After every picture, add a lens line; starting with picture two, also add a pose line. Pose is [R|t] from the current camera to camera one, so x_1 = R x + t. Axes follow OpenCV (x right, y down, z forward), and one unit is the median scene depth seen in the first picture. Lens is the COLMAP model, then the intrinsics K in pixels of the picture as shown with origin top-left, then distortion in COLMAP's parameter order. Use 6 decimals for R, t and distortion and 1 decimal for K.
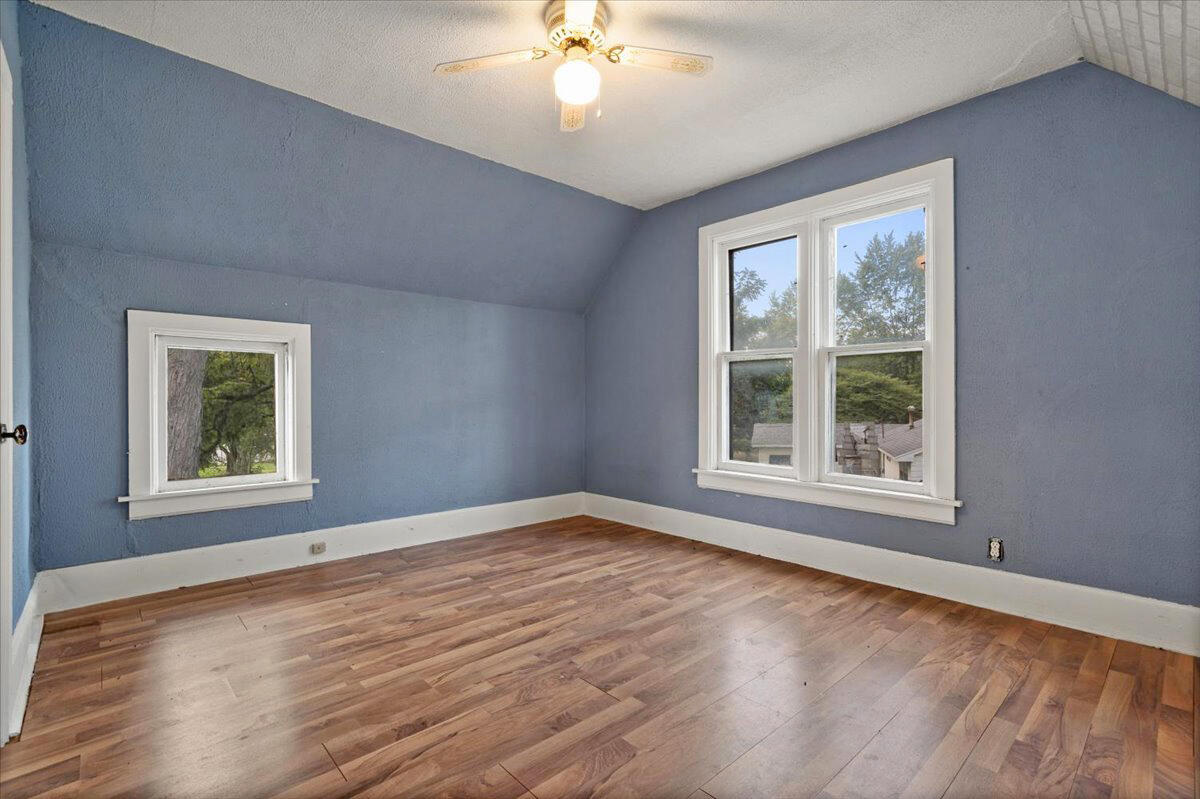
lens RADIAL K [[556.3, 0, 605.6], [0, 556.3, 395.7], [0, 0, 1]] dist [0.001480, 0.000195]
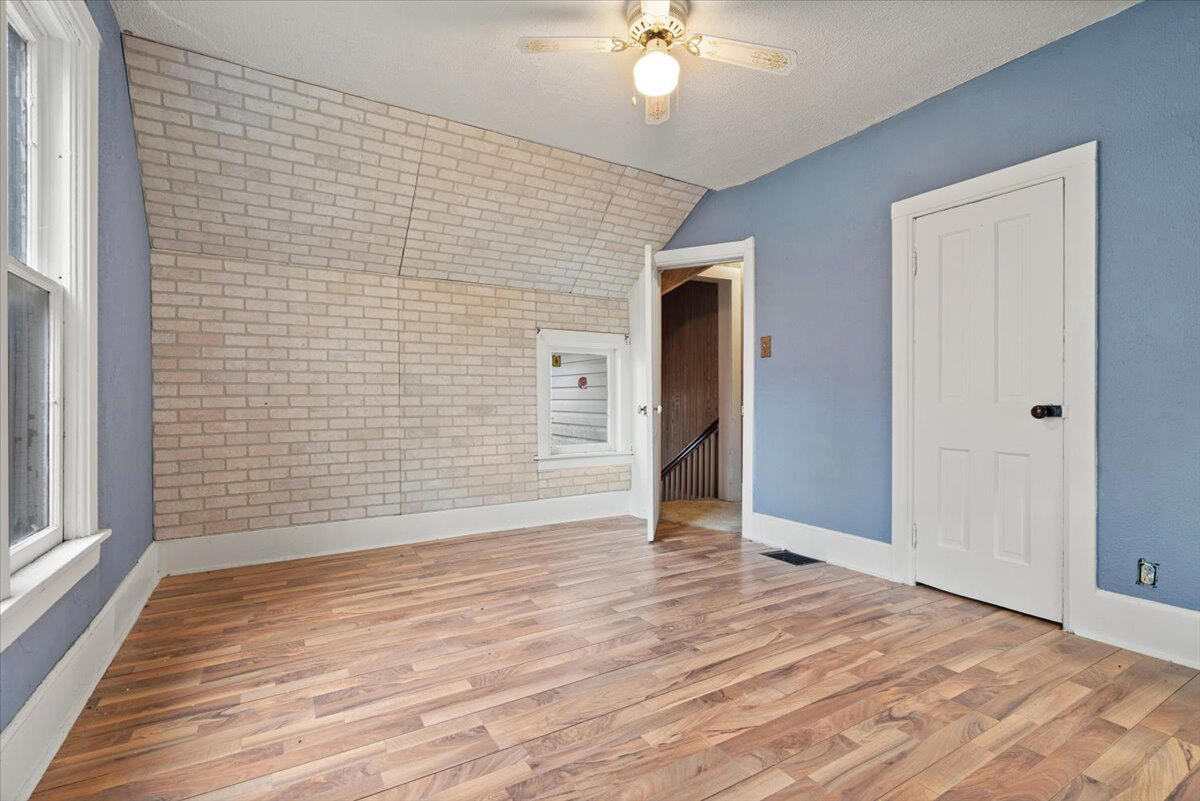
lens RADIAL K [[556.3, 0, 605.6], [0, 556.3, 396.7], [0, 0, 1]] dist [0.001480, 0.000195]
pose [[-0.979083, 0.001532, 0.203456, -0.155770], [-0.000941, 0.999927, -0.012059, 0.035075], [-0.203459, -0.011998, -0.979010, 1.862963]]
